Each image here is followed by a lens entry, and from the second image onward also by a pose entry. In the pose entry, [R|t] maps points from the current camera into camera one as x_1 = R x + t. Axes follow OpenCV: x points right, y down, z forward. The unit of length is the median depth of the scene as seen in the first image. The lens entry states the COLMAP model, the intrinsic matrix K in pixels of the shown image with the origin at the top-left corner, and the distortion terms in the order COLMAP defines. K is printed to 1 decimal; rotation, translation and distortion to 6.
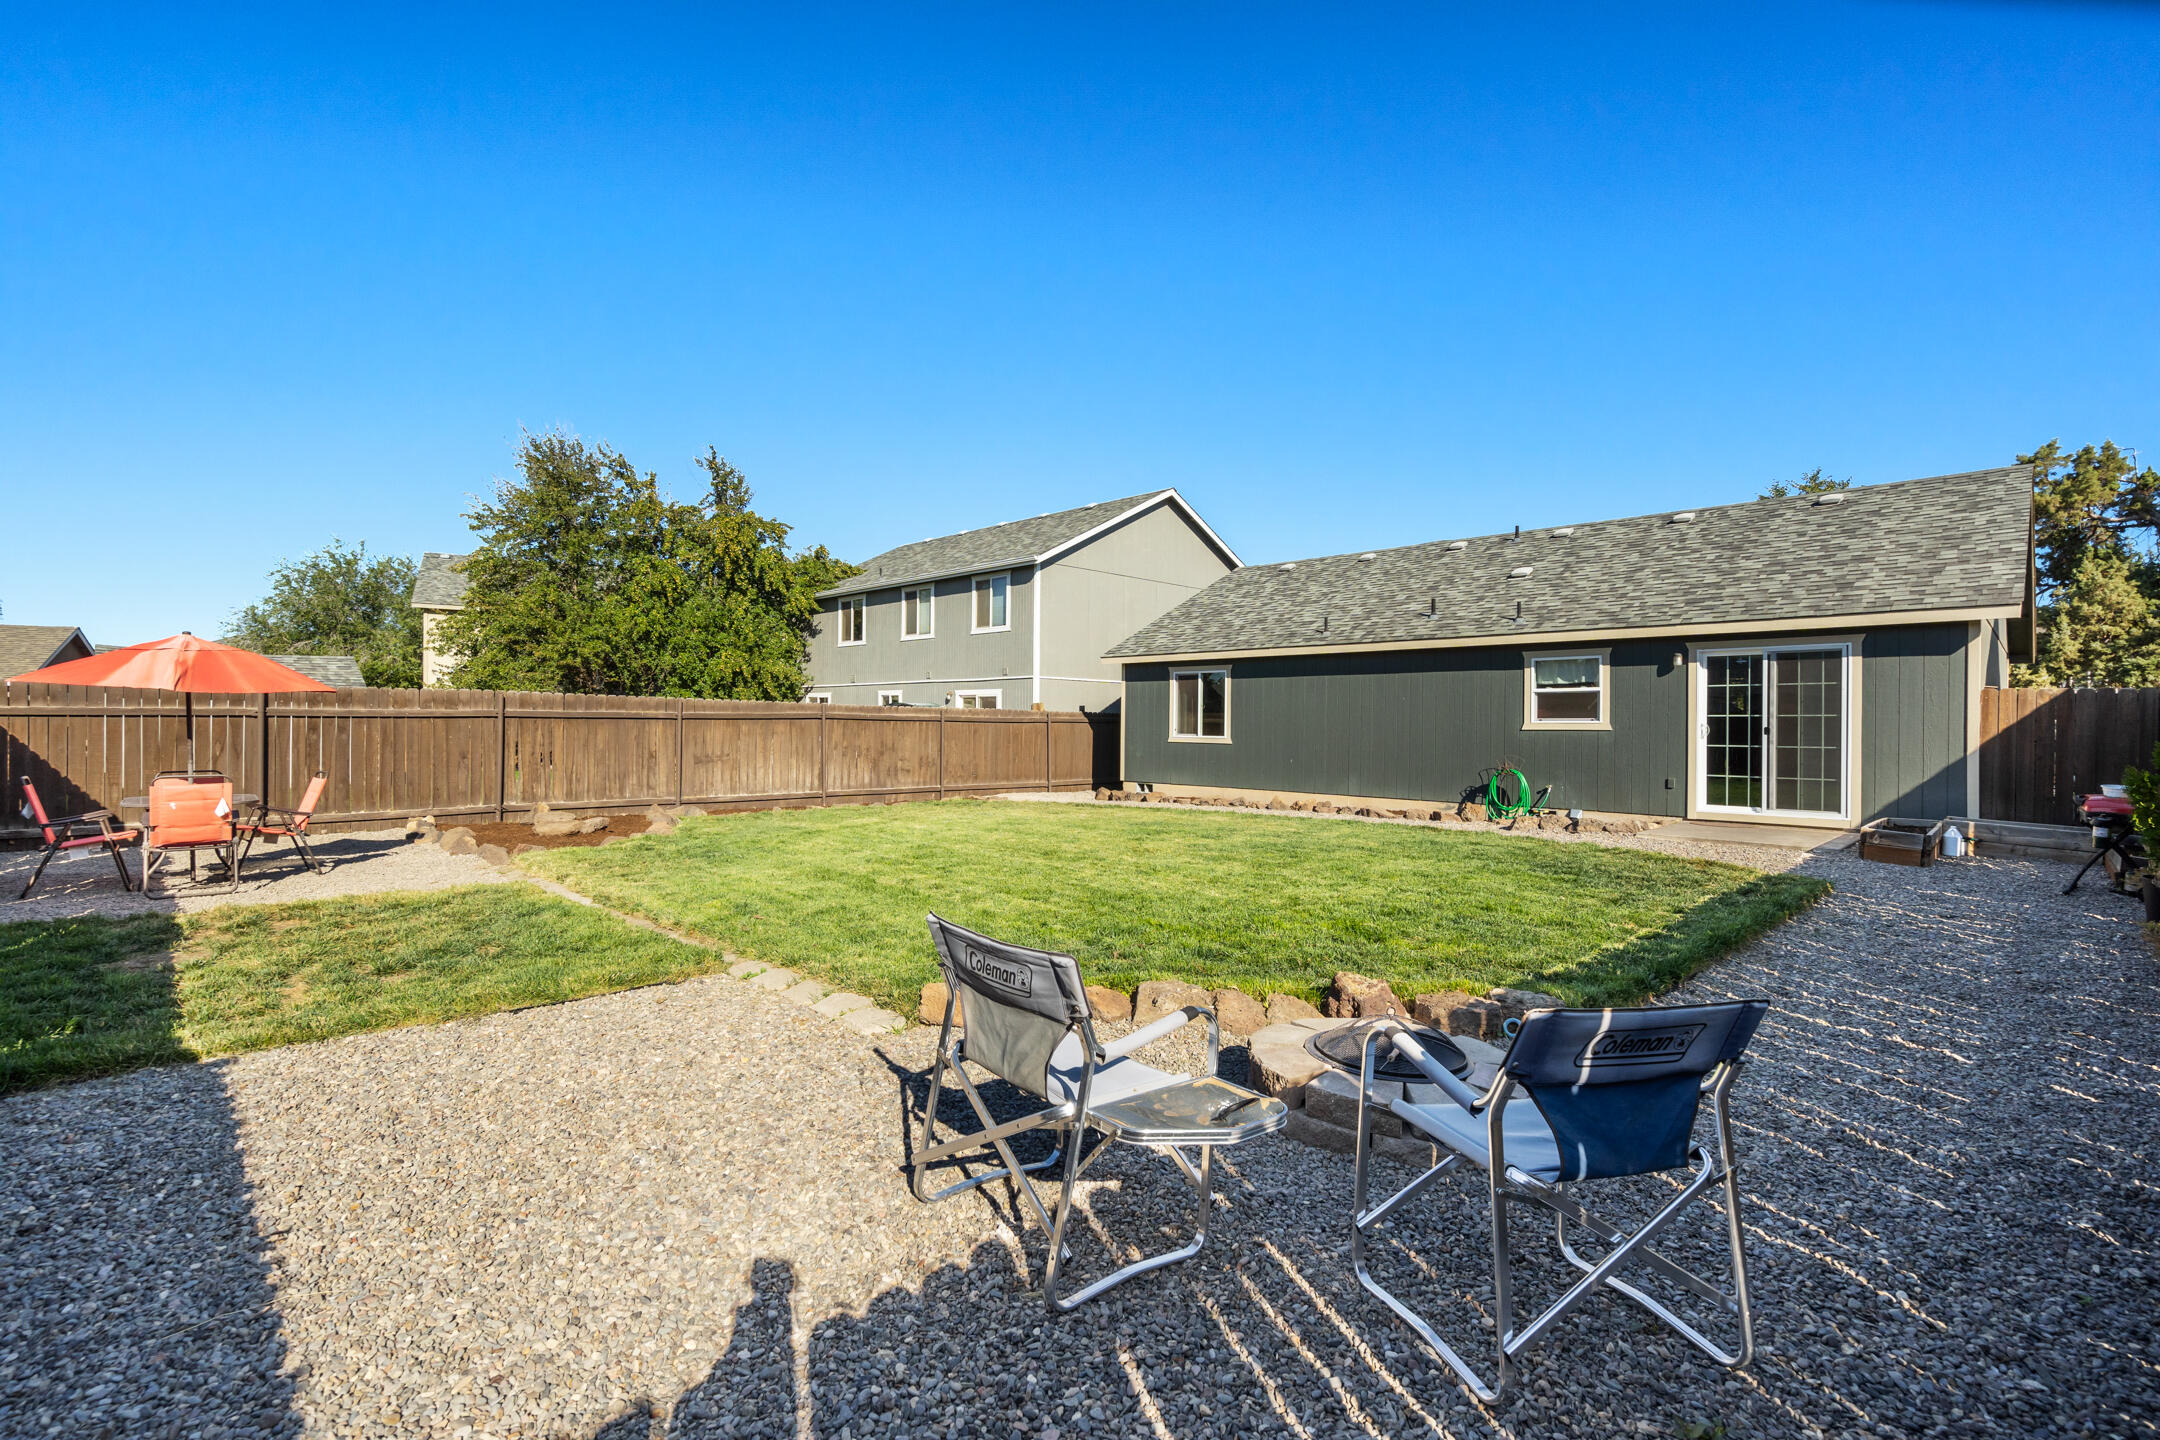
lens RADIAL K [[983.9, 0, 1079.0], [0, 983.9, 720.9], [0, 0, 1]] dist [-0.004441, -0.000094]
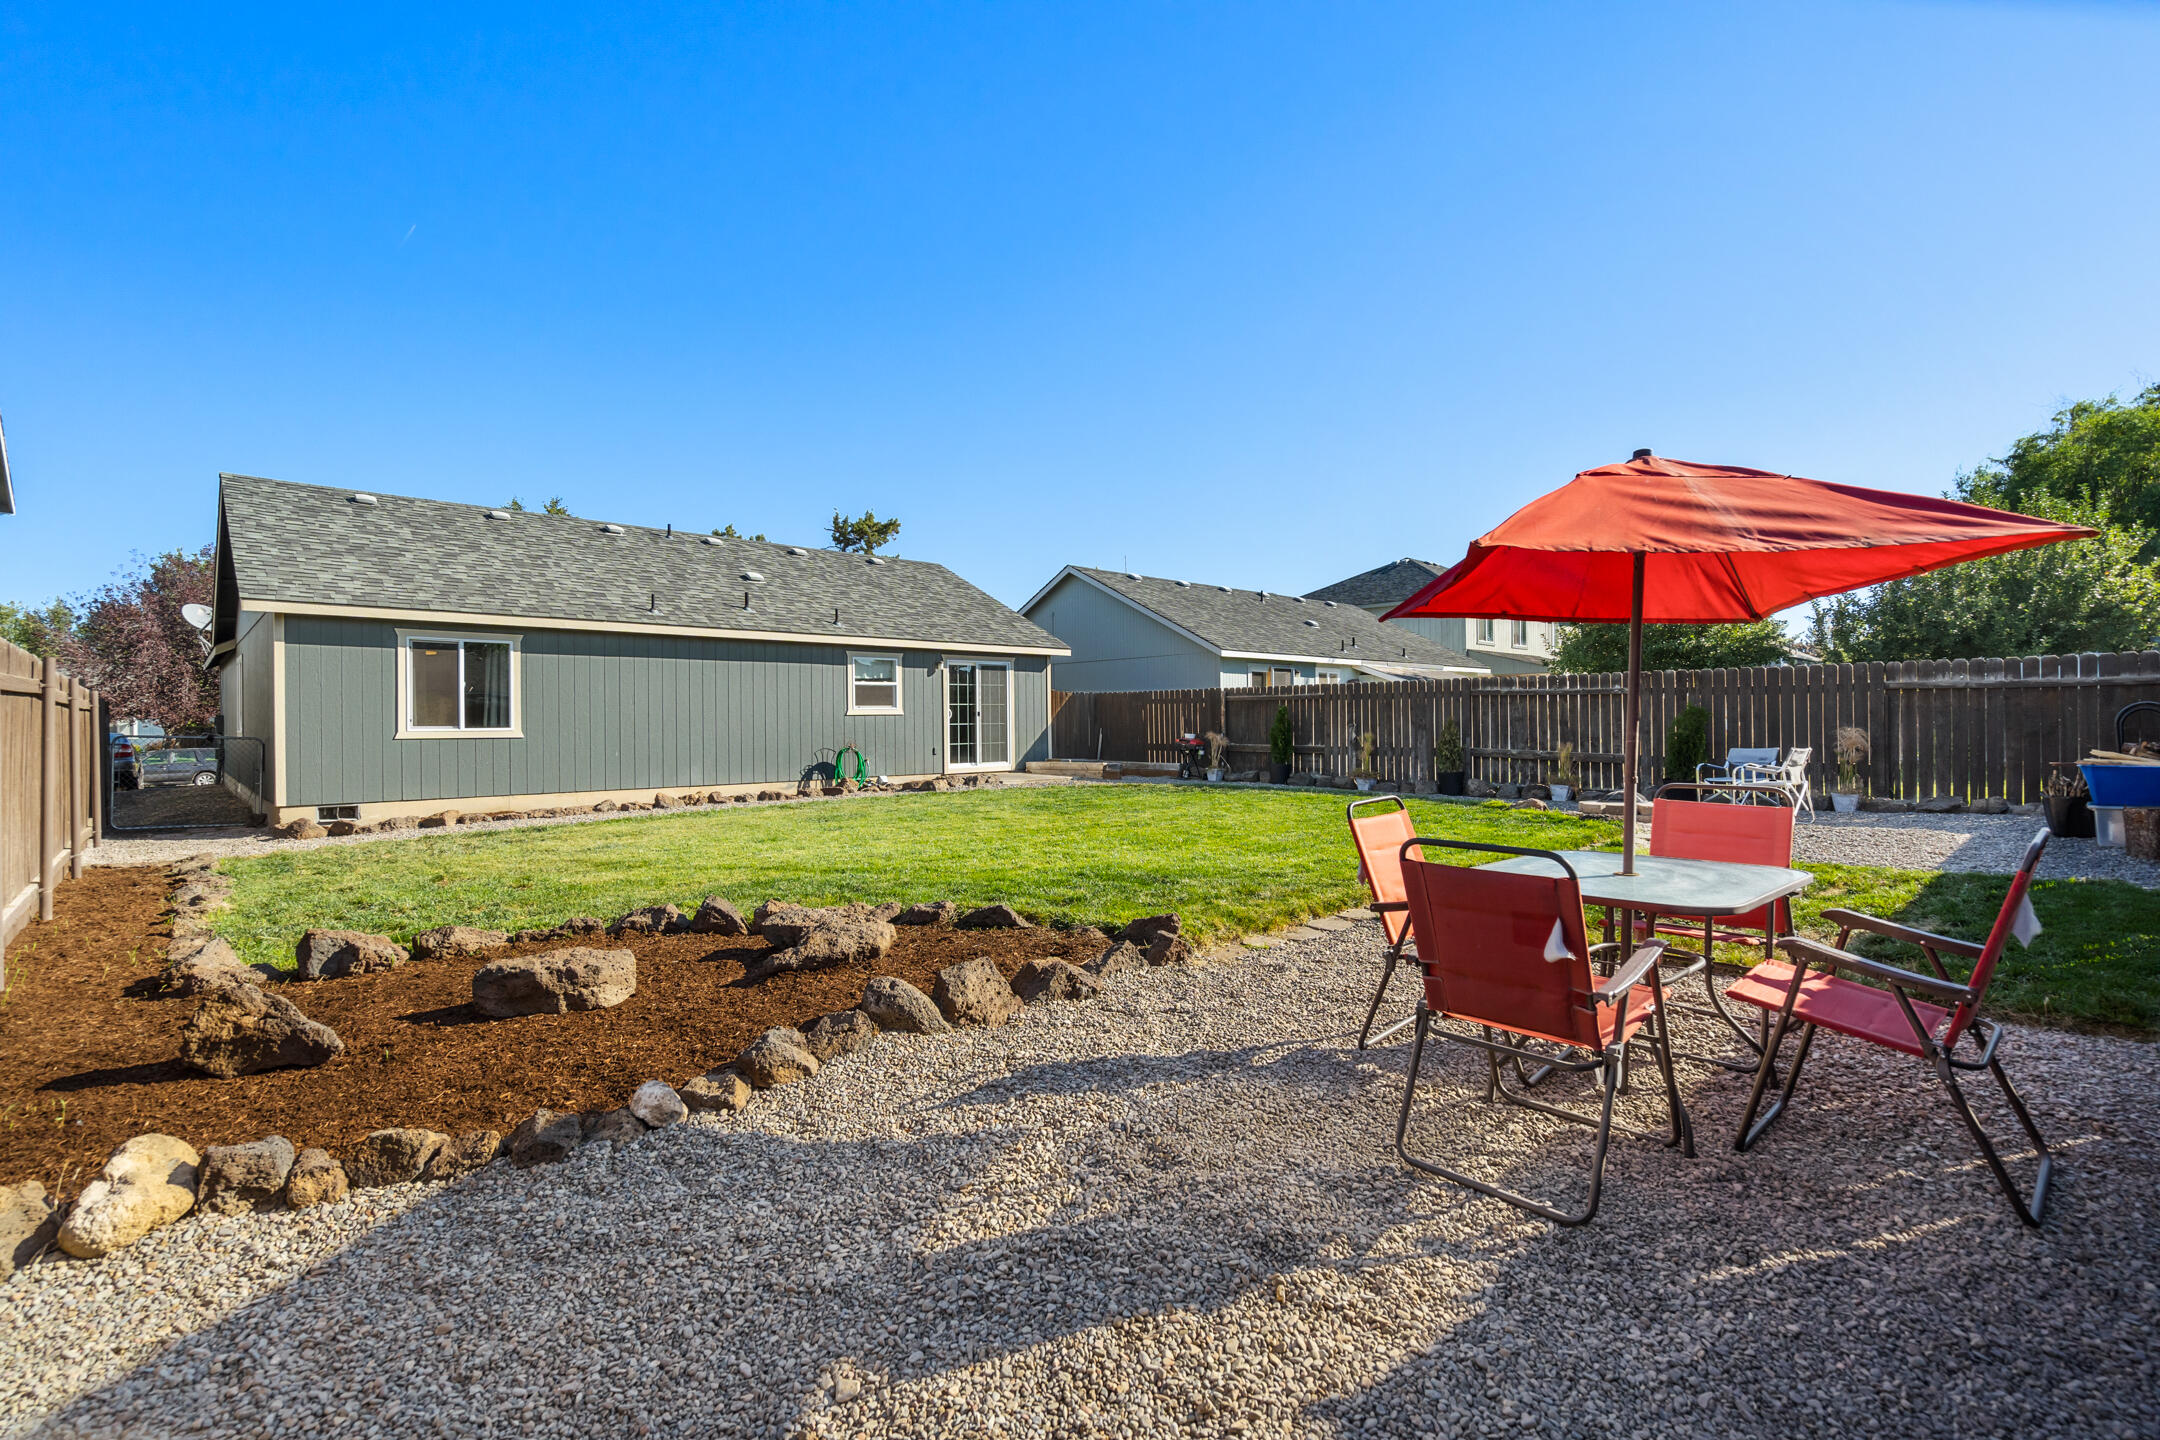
lens RADIAL K [[983.9, 0, 1080.0], [0, 983.9, 714.3], [0, 0, 1]] dist [-0.004441, -0.000094]
pose [[0.012108, -0.007678, 0.999897, -0.765616], [-0.000276, 0.999970, 0.007682, -0.001307], [-0.999927, -0.000369, 0.012106, 0.700588]]
